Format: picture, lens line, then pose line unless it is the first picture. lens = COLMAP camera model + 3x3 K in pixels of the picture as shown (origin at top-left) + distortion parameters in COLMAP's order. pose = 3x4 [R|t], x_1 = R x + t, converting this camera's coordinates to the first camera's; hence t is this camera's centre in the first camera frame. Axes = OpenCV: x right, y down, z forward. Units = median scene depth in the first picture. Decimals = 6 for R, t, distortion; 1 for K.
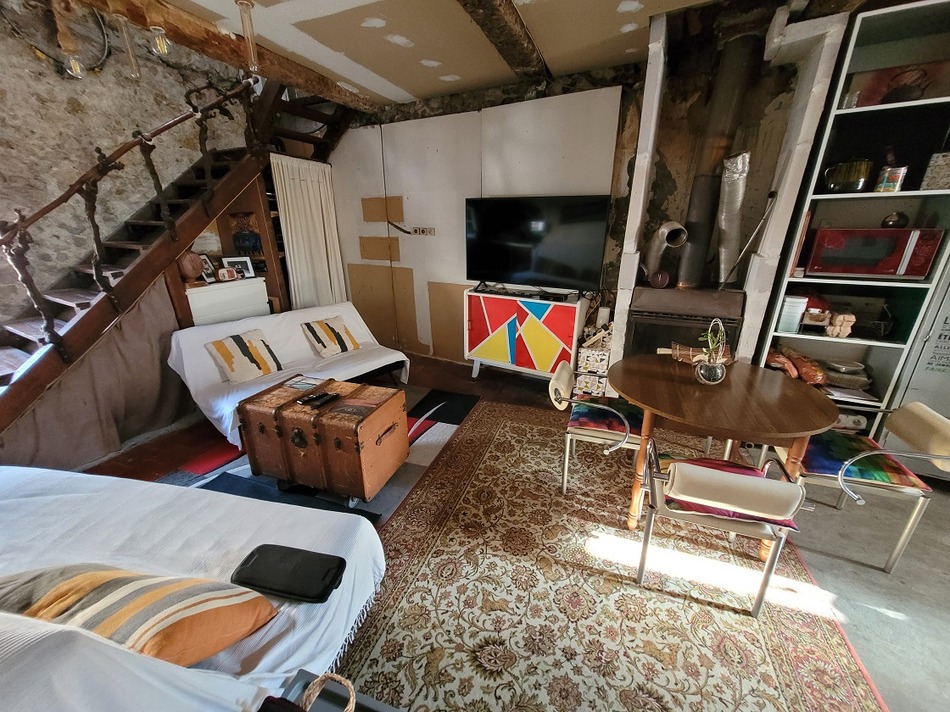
lens RADIAL K [[371.1, 0, 475.1], [0, 371.1, 362.4], [0, 0, 1]] dist [0.001609, -0.000072]
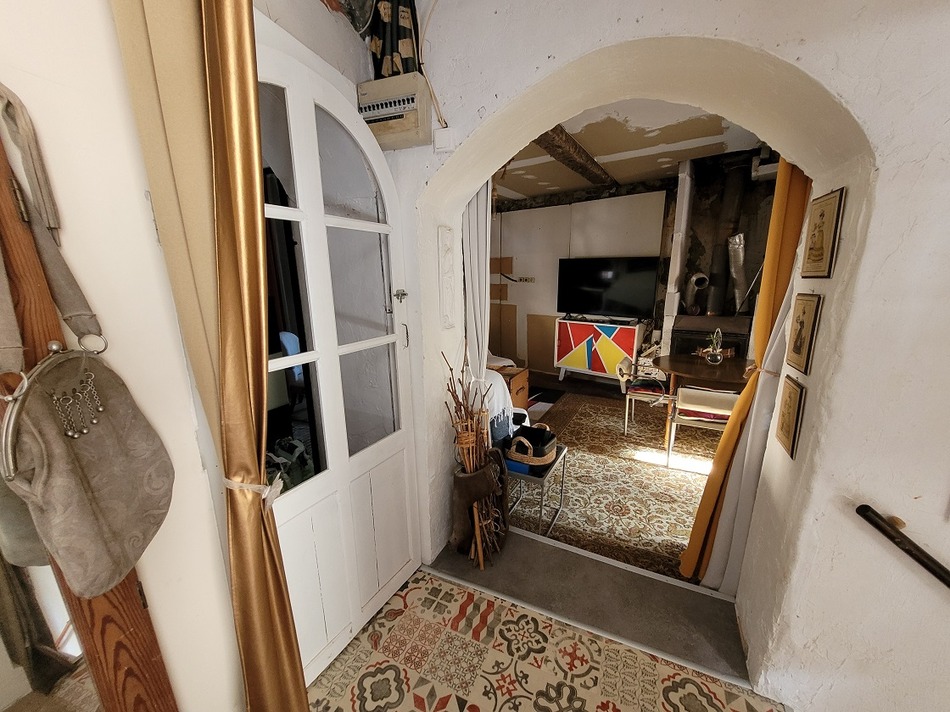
lens RADIAL K [[371.1, 0, 475.1], [0, 371.1, 362.4], [0, 0, 1]] dist [0.001609, -0.000072]
pose [[0.985116, 0.031042, -0.169067, -0.131390], [-0.050919, 0.992113, -0.114537, 0.233989], [0.164178, 0.121441, 0.978927, -0.677551]]
